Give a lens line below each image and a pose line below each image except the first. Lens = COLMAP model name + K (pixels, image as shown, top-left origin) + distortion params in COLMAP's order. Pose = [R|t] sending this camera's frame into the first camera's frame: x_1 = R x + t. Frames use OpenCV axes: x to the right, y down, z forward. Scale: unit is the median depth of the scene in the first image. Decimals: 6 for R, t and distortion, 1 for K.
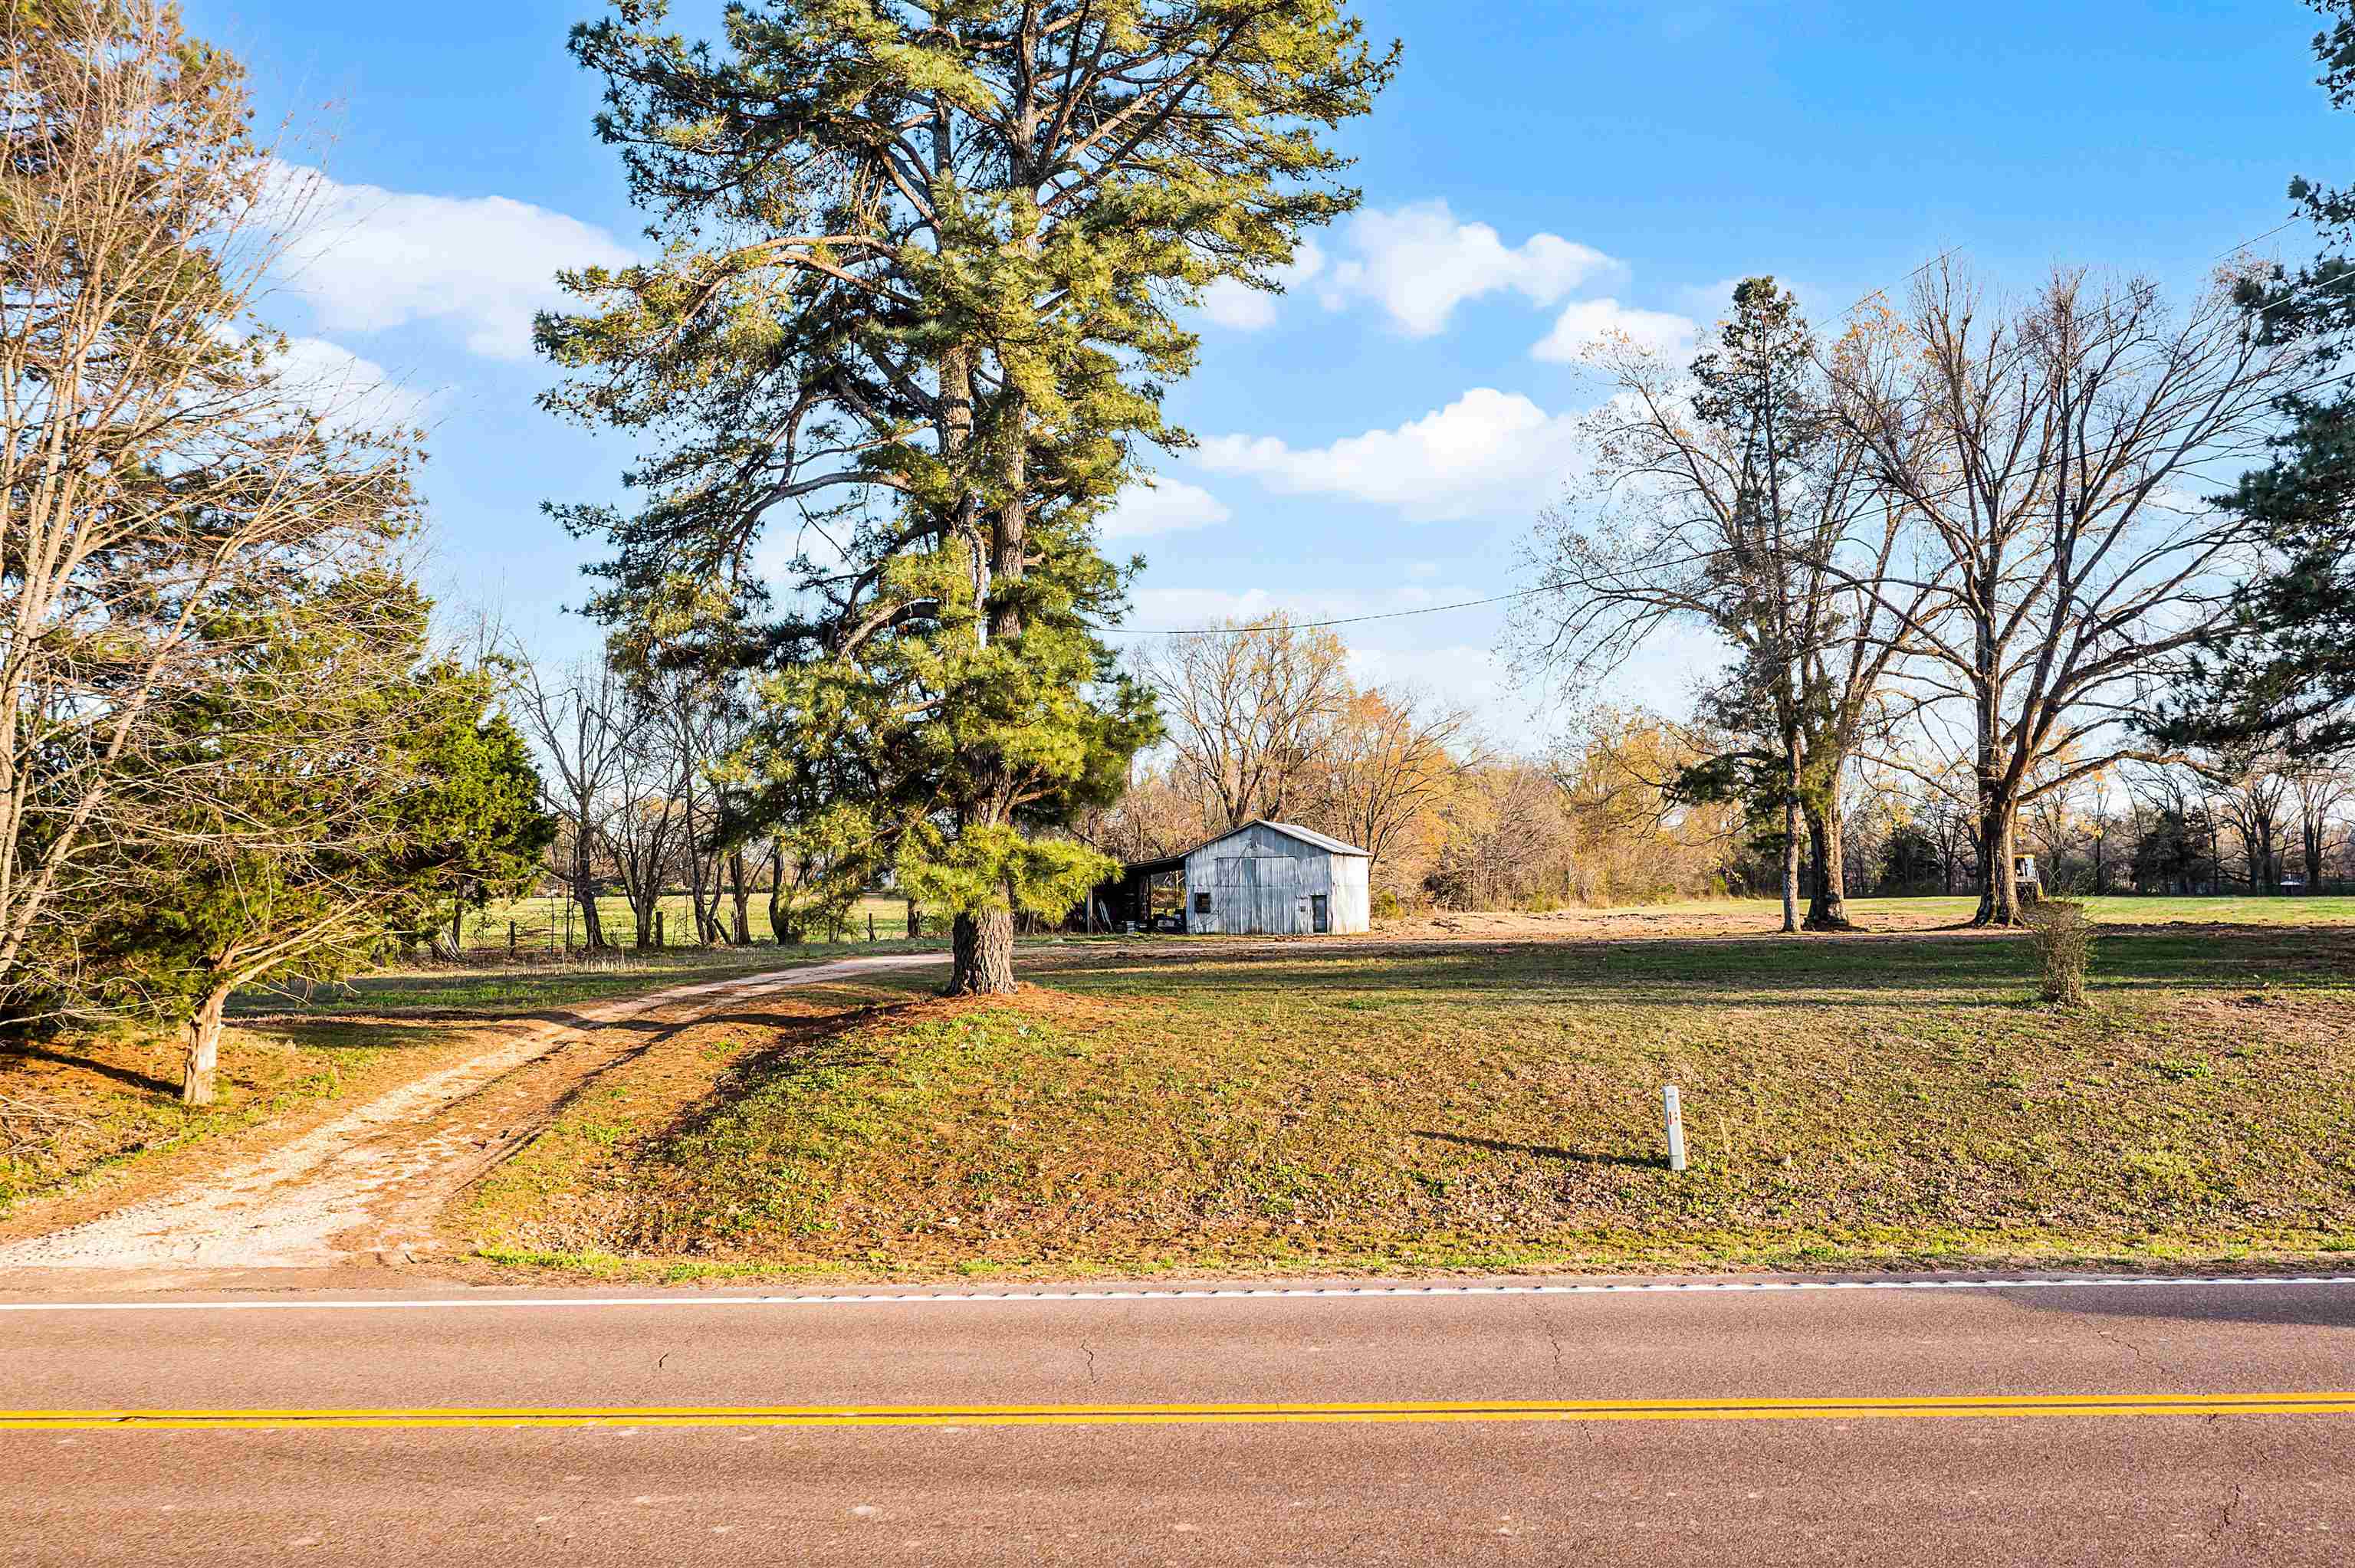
lens RADIAL K [[1854.9, 0, 1186.3], [0, 1854.9, 783.6], [0, 0, 1]] dist [-0.009067, 0.009231]
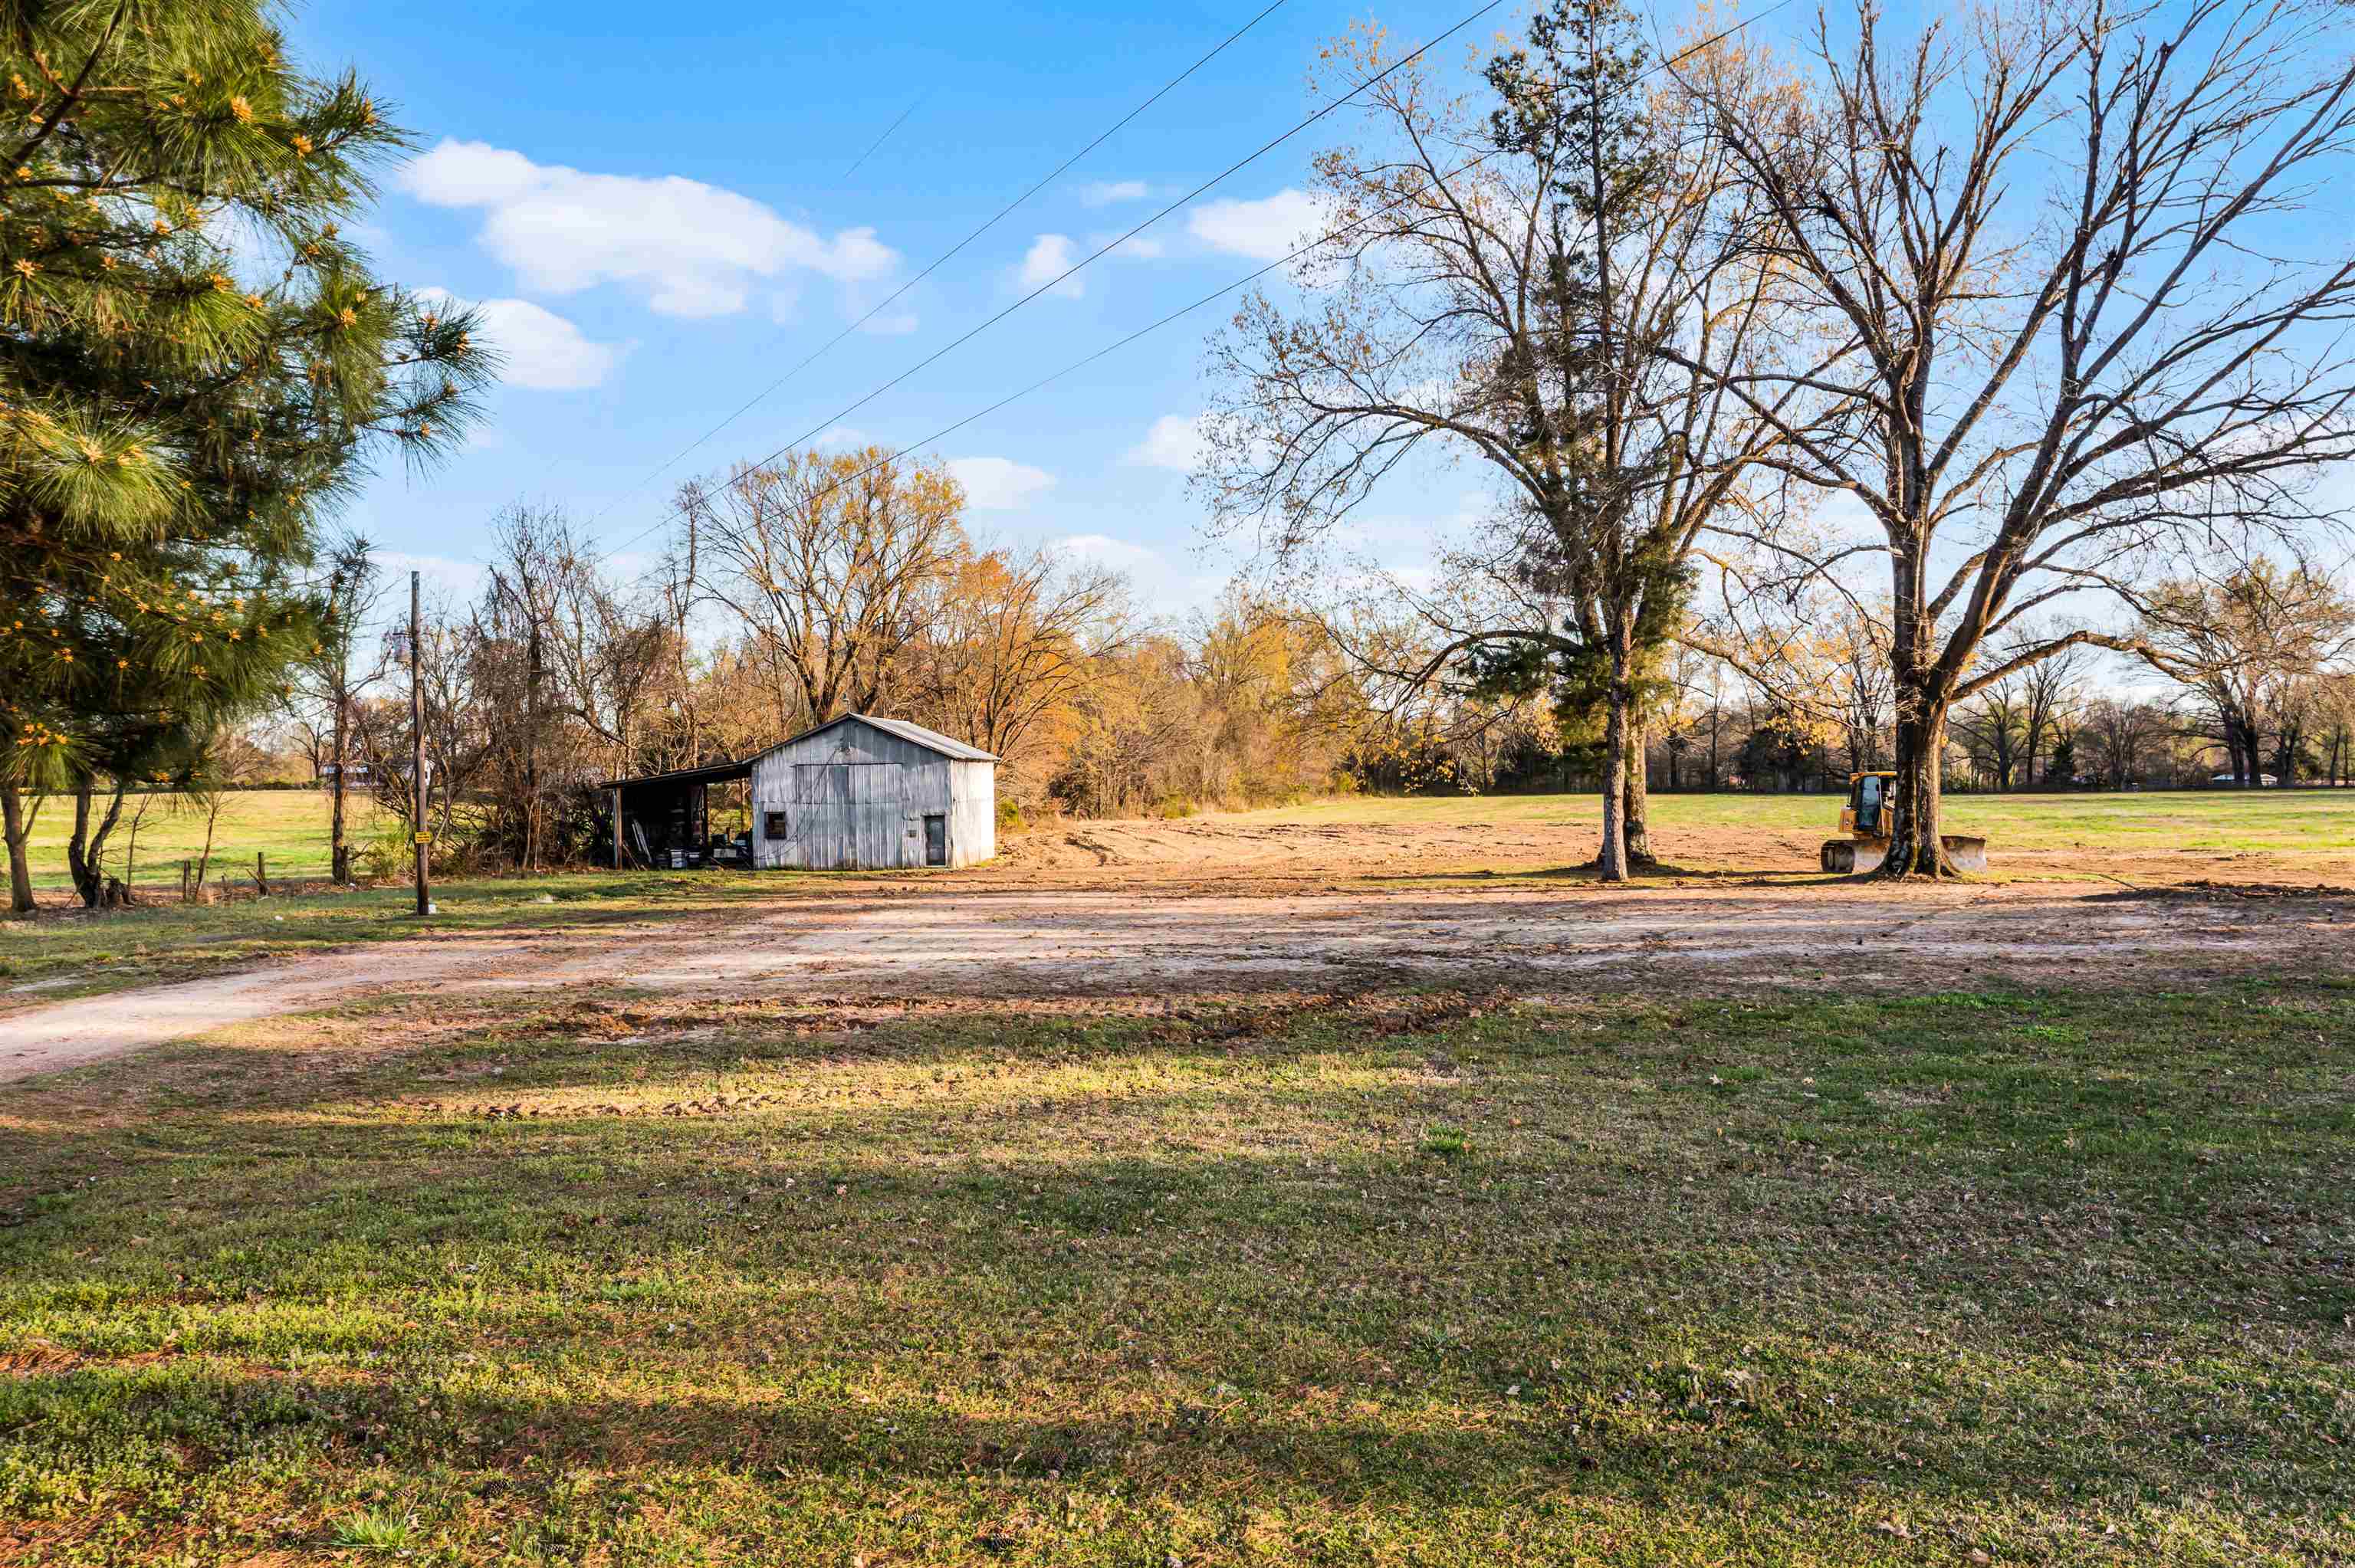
lens RADIAL K [[1854.9, 0, 1168.7], [0, 1854.9, 797.9], [0, 0, 1]] dist [-0.009067, 0.009231]
pose [[0.977600, -0.002062, 0.210459, 0.005962], [-0.012319, 0.997677, 0.066999, 0.001672], [-0.210109, -0.068091, 0.975304, 0.227737]]
